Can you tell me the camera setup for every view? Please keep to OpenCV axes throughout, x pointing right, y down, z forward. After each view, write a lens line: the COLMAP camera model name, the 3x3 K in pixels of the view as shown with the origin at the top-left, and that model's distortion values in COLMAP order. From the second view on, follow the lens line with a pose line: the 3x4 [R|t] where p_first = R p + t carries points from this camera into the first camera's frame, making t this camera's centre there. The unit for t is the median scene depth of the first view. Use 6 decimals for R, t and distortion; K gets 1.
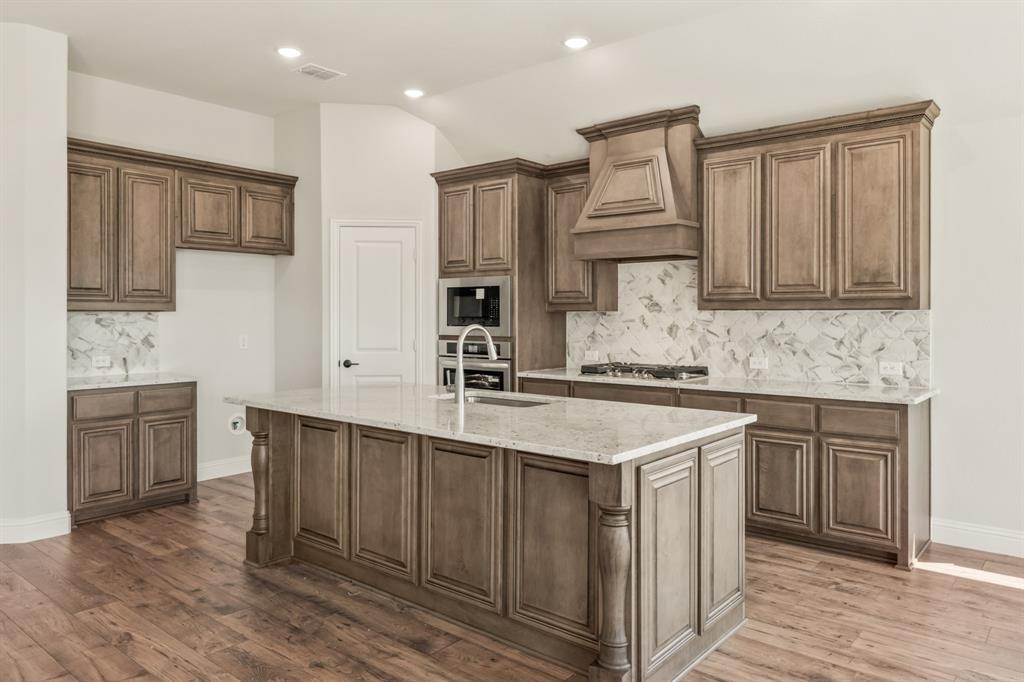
lens RADIAL K [[692.2, 0, 510.6], [0, 692.2, 318.3], [0, 0, 1]] dist [-0.000575, -0.005604]
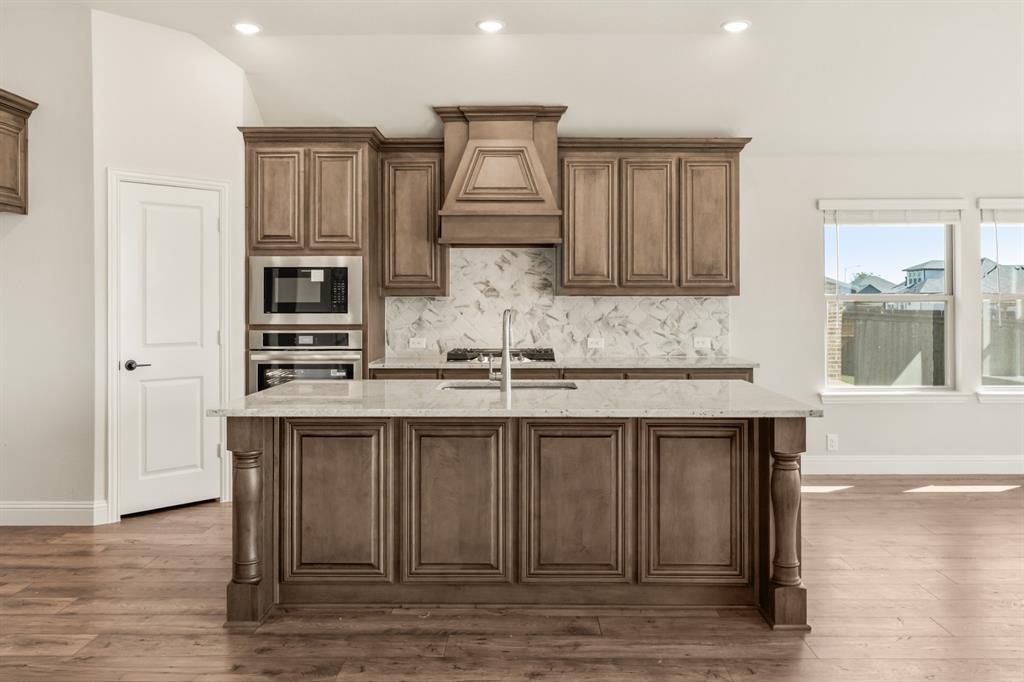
lens RADIAL K [[768.7, 0, 510.2], [0, 768.7, 297.3], [0, 0, 1]] dist [-0.005555, 0.002435]
pose [[0.776791, 0.003428, 0.629749, -0.575792], [0.002966, 0.999954, -0.009102, 0.001486], [-0.629752, 0.008938, 0.776745, 0.128032]]
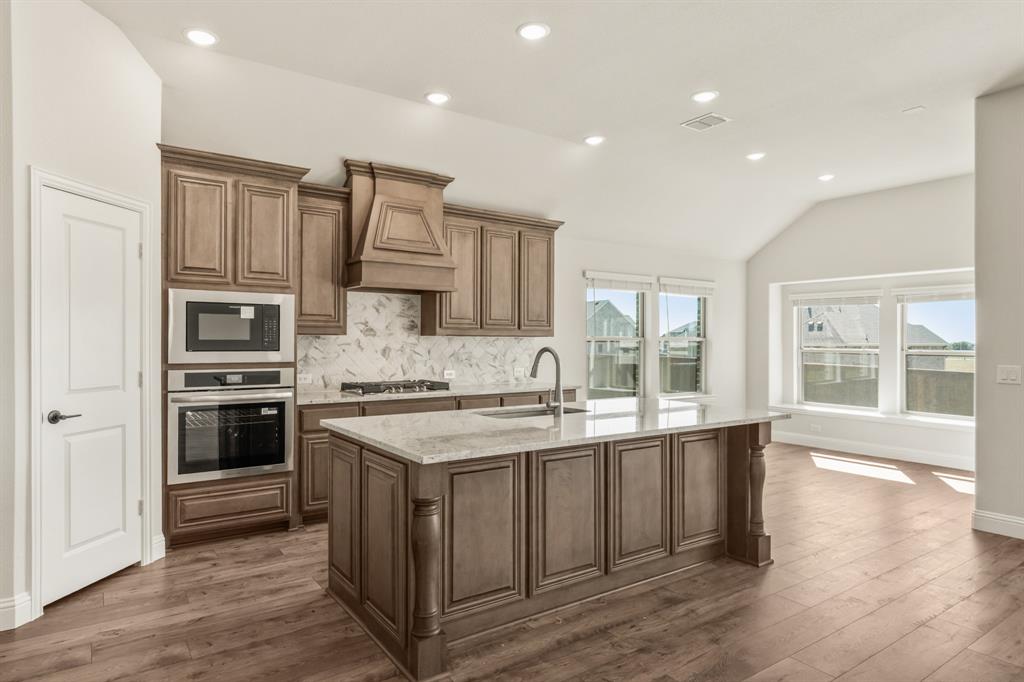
lens RADIAL K [[590.4, 0, 472.8], [0, 590.4, 340.1], [0, 0, 1]] dist [-0.004340, 0.001002]
pose [[0.292545, 0.003561, 0.956245, -0.808849], [-0.001002, 0.999994, -0.003417, 0.000590], [-0.956251, 0.000041, 0.292547, 0.660601]]
